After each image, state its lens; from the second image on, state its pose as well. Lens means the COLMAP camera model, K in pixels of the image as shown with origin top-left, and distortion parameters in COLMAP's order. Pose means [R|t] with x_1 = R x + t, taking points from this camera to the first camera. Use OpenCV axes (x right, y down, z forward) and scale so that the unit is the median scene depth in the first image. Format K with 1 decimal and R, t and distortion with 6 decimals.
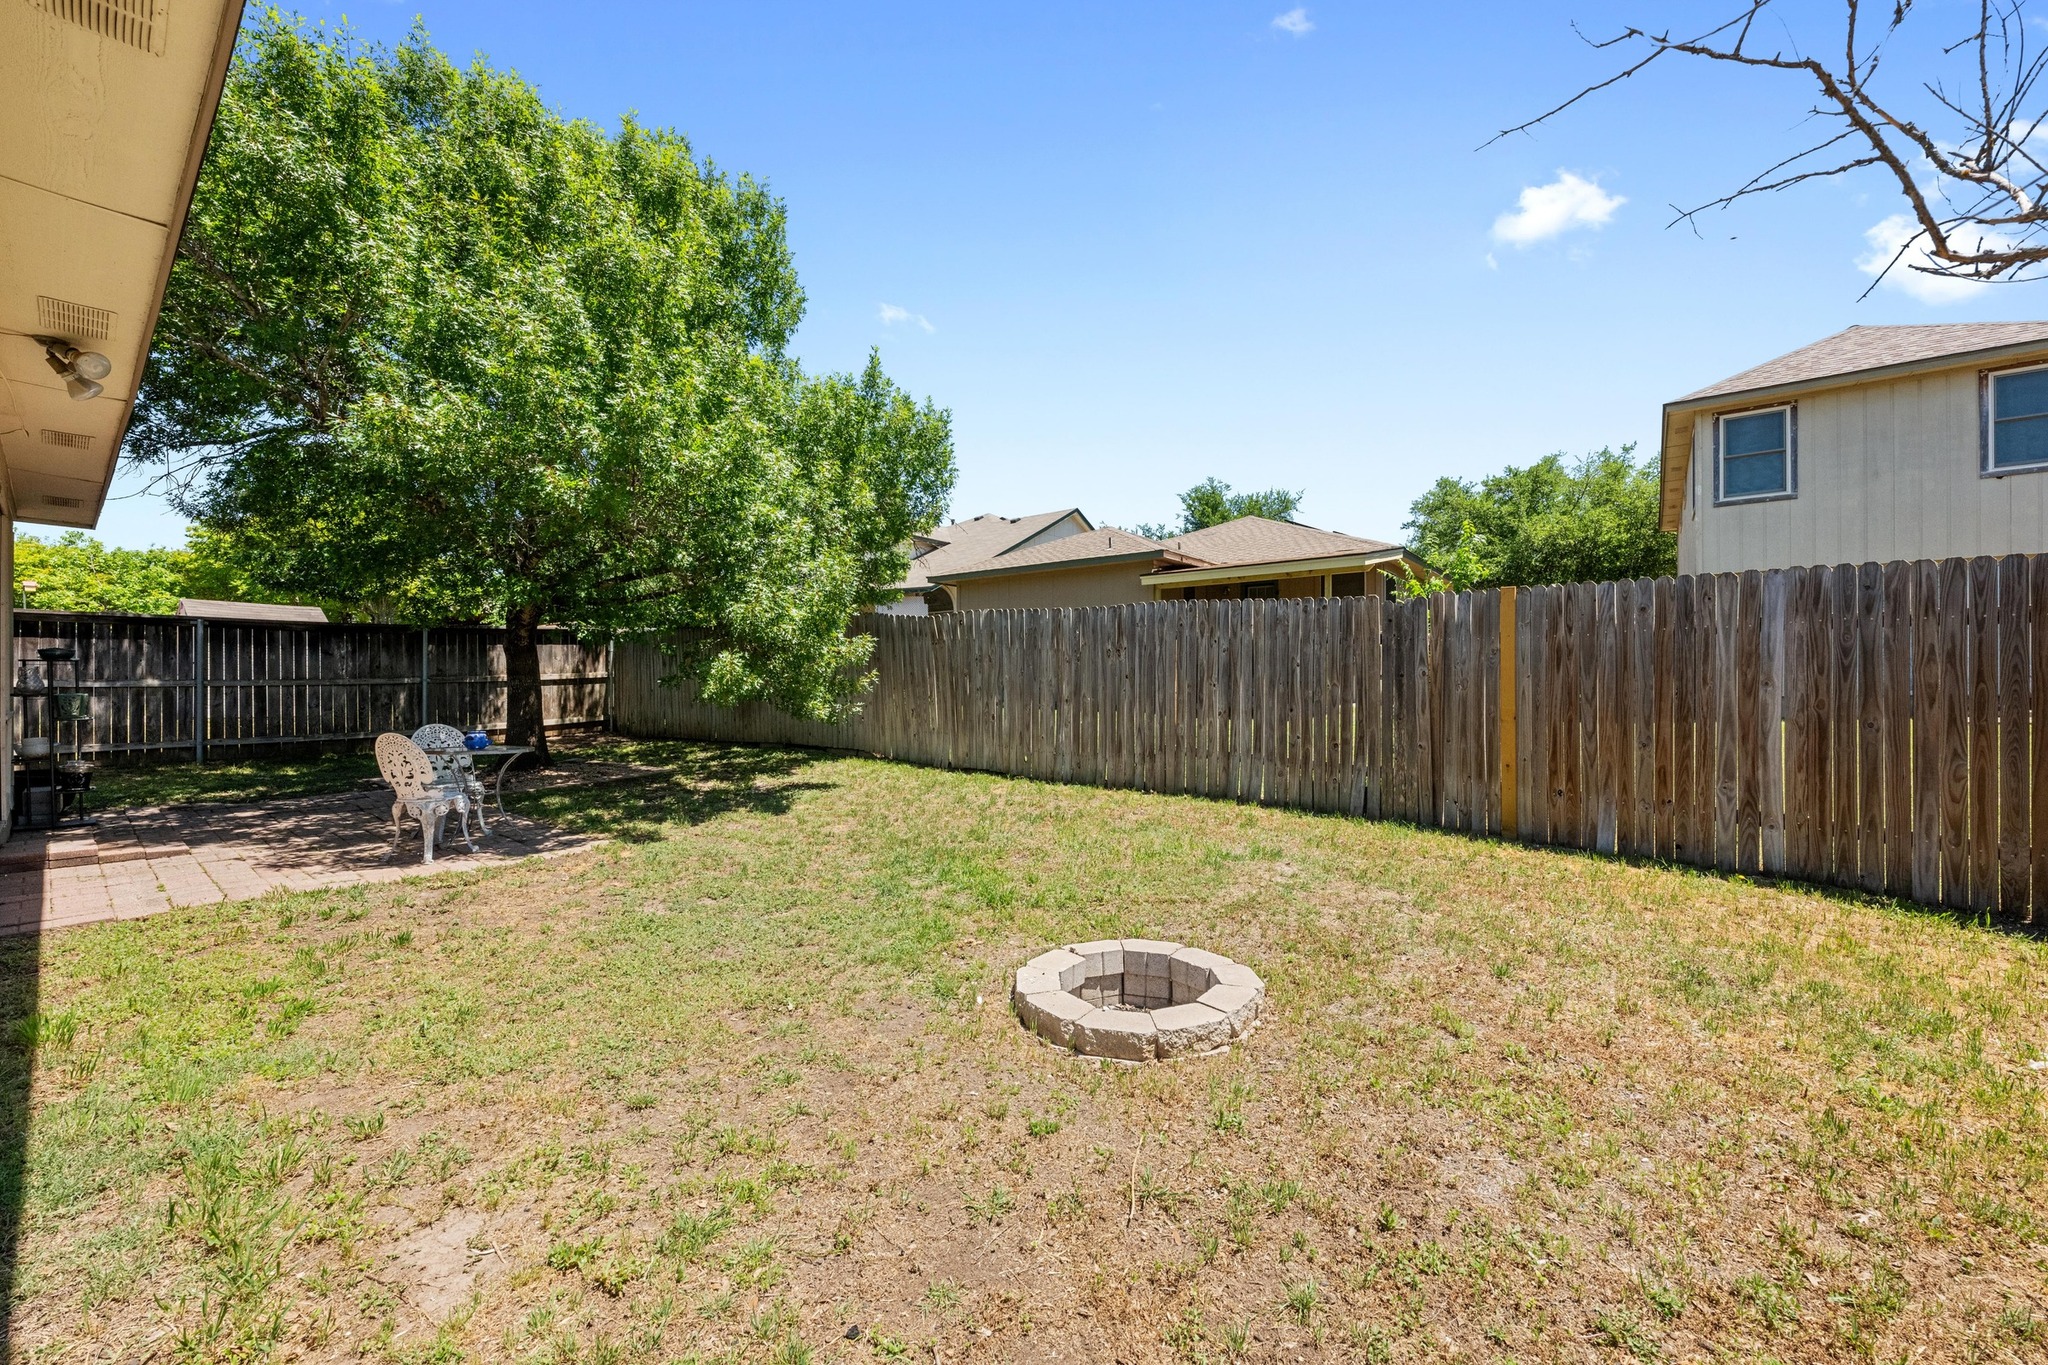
lens RADIAL K [[808.4, 0, 1024.0], [0, 808.4, 682.5], [0, 0, 1]] dist [-0.001690, 0.000065]
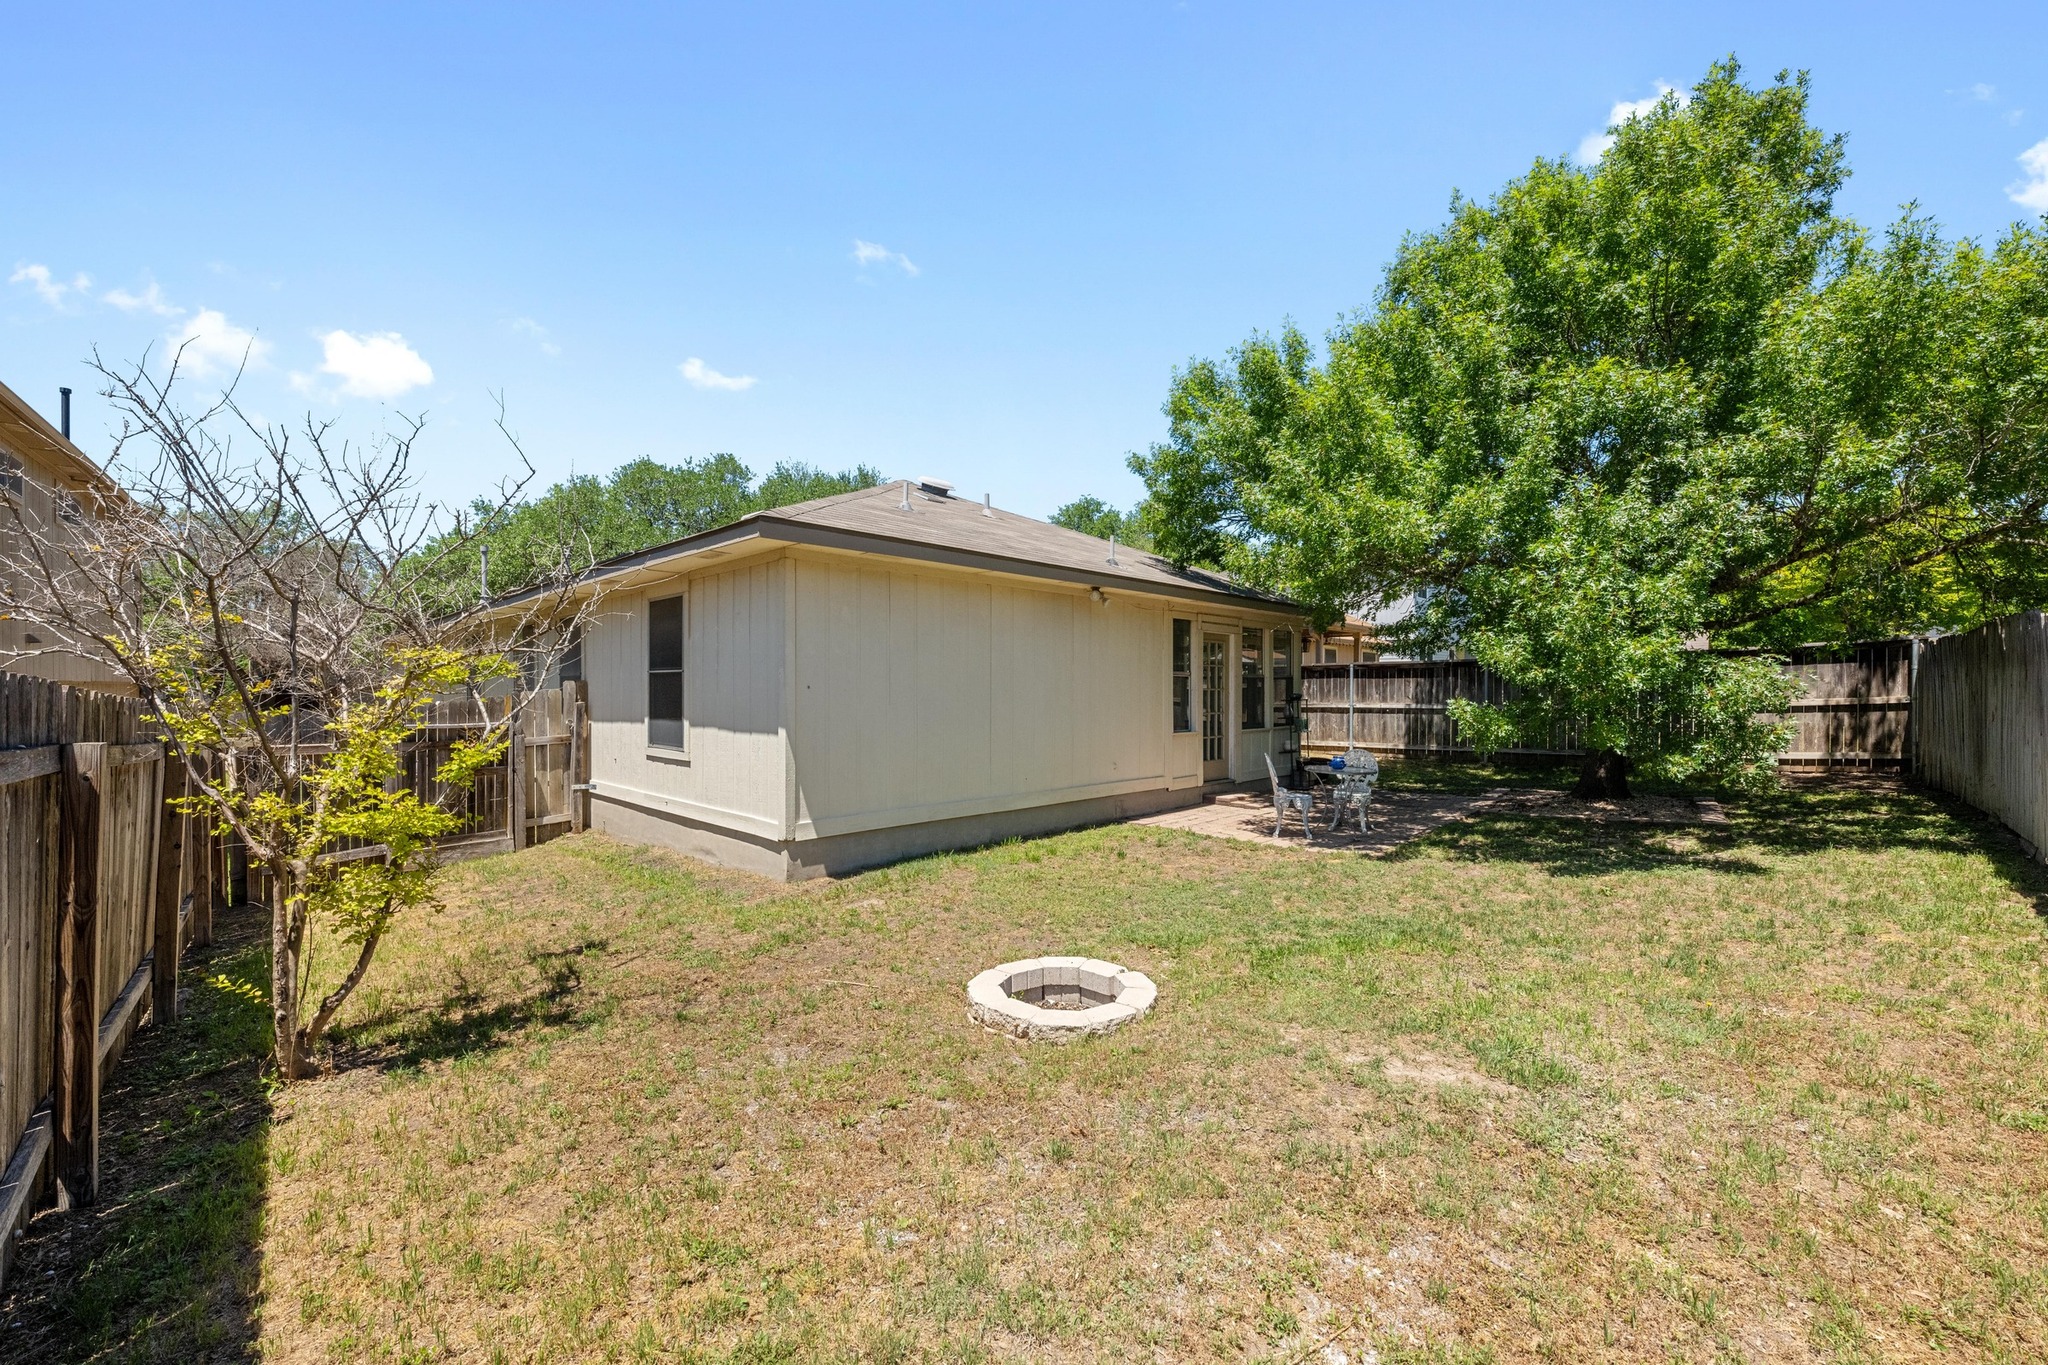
lens RADIAL K [[808.4, 0, 1024.0], [0, 808.4, 682.5], [0, 0, 1]] dist [-0.001690, 0.000065]
pose [[-0.098765, 0.004765, -0.995099, 0.341507], [0.001714, 0.999988, 0.004618, -0.032419], [0.995109, -0.001249, -0.098772, 0.251083]]
